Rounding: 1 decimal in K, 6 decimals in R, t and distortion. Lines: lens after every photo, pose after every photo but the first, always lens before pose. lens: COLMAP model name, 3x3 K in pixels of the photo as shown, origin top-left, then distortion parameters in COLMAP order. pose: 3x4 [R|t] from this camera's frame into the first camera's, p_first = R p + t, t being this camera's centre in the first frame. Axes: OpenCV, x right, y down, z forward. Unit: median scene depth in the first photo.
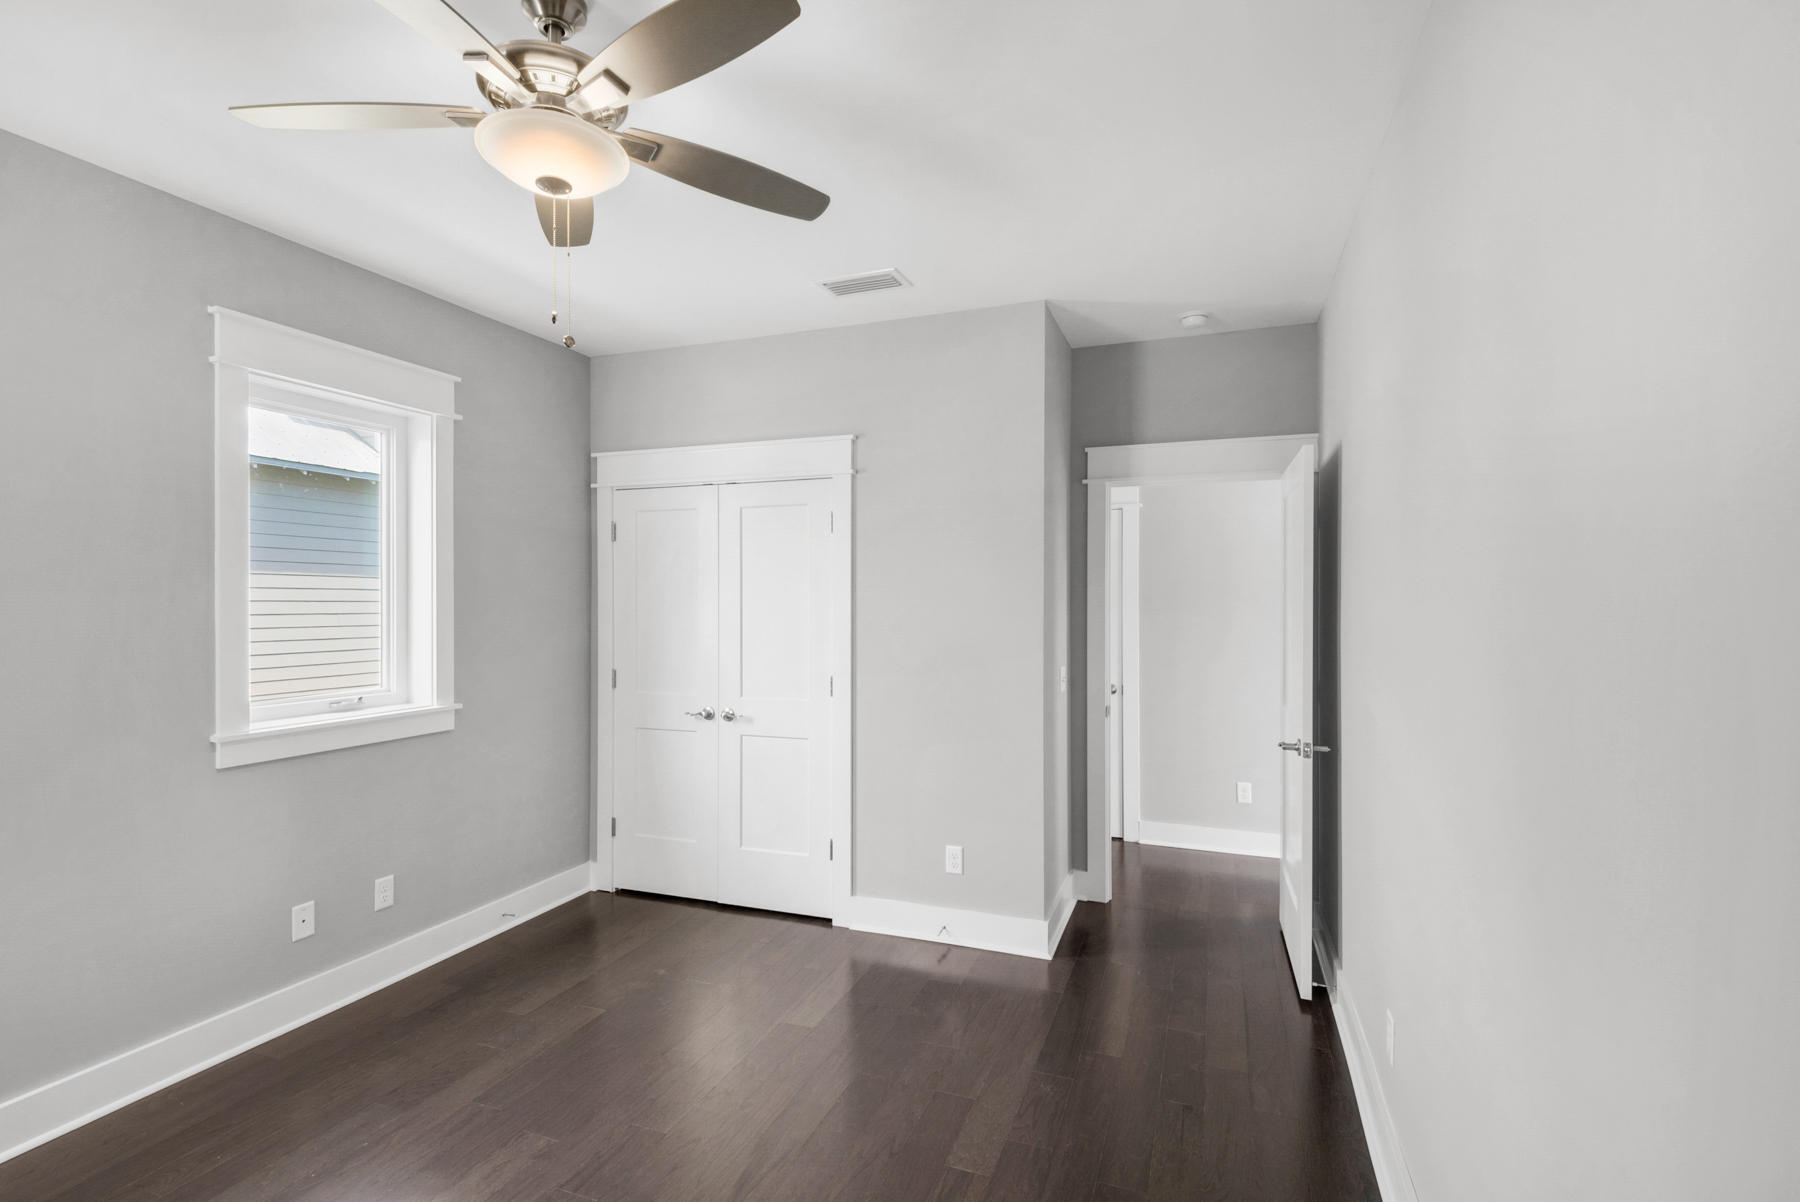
lens RADIAL K [[871.3, 0, 890.2], [0, 871.3, 600.2], [0, 0, 1]] dist [-0.000288, -0.000197]
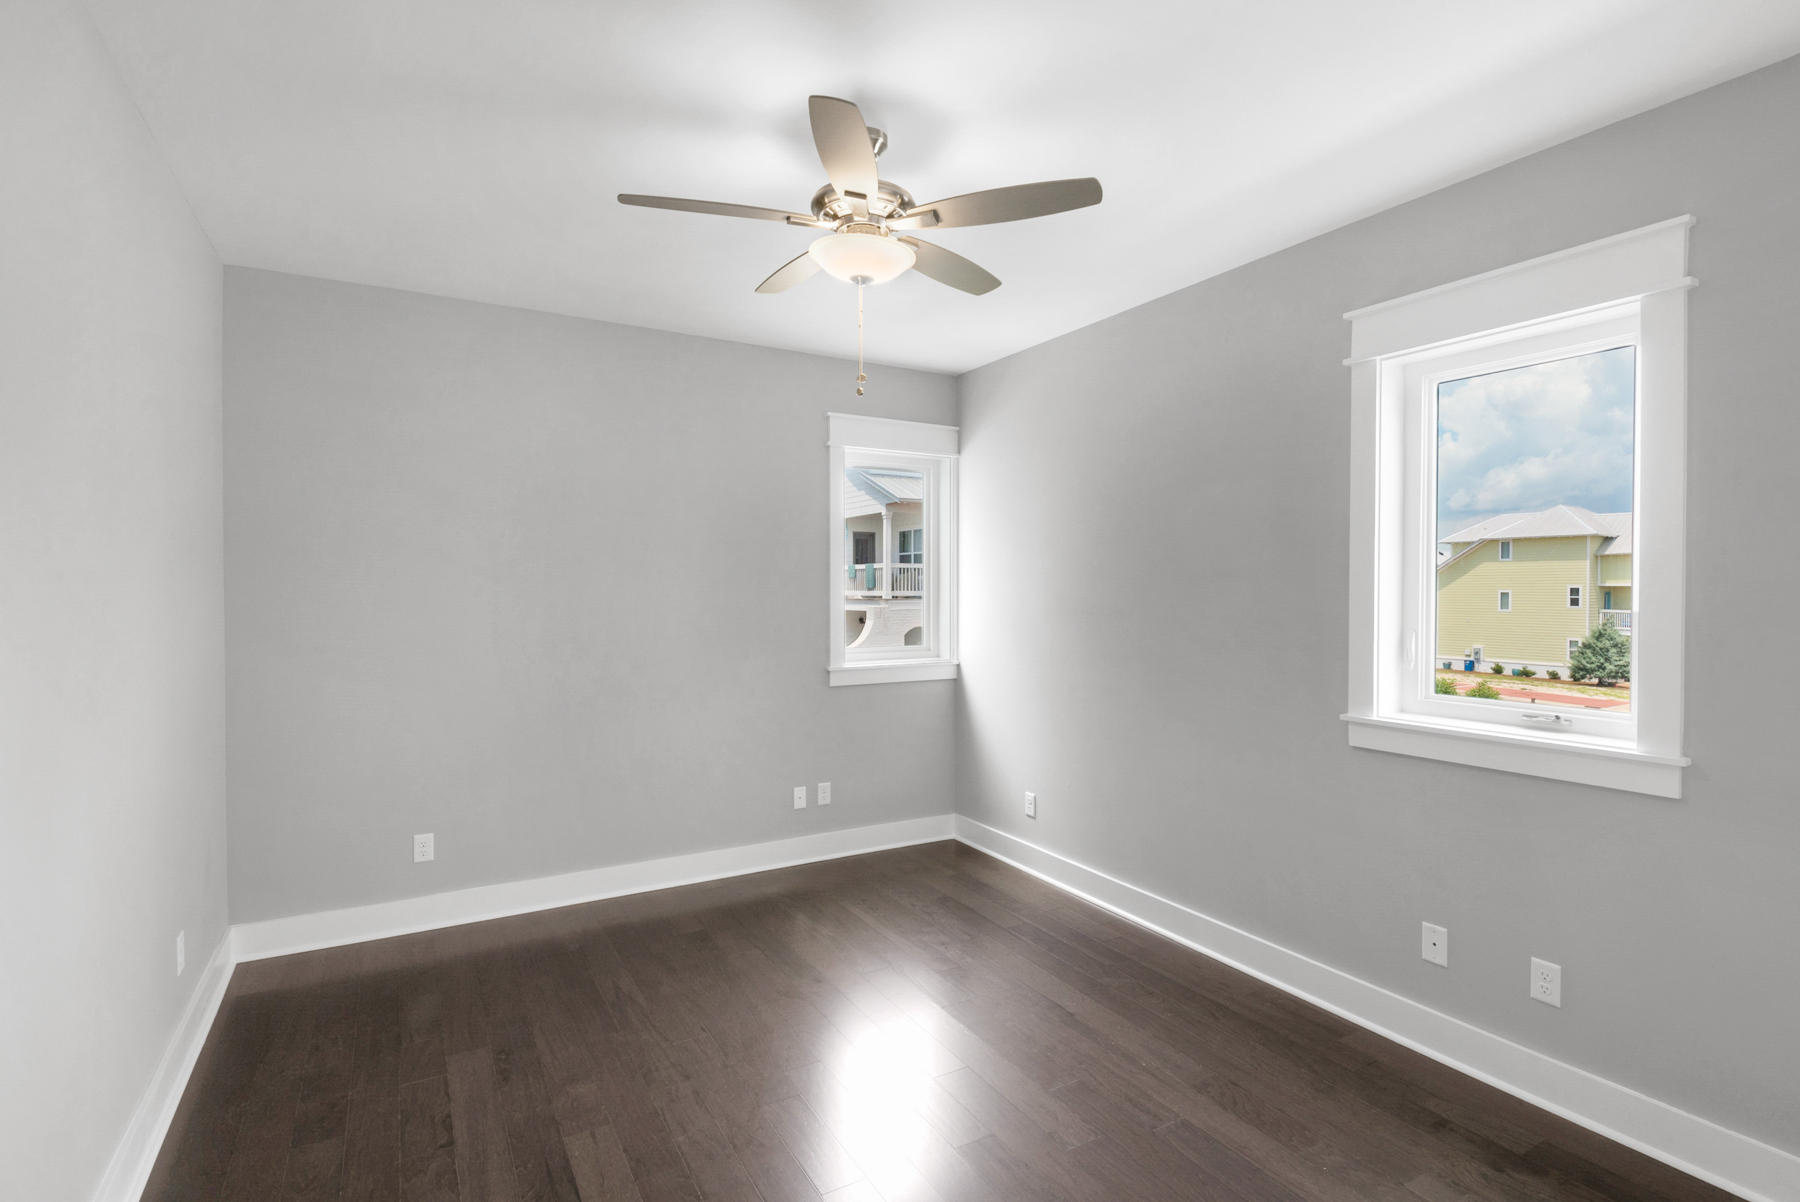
lens RADIAL K [[871.3, 0, 890.2], [0, 871.3, 600.2], [0, 0, 1]] dist [-0.000288, -0.000197]
pose [[-0.629874, 0.011966, -0.776605, 0.402254], [-0.002548, 0.999844, 0.017471, -0.000383], [0.776693, 0.012983, -0.629745, 1.211751]]
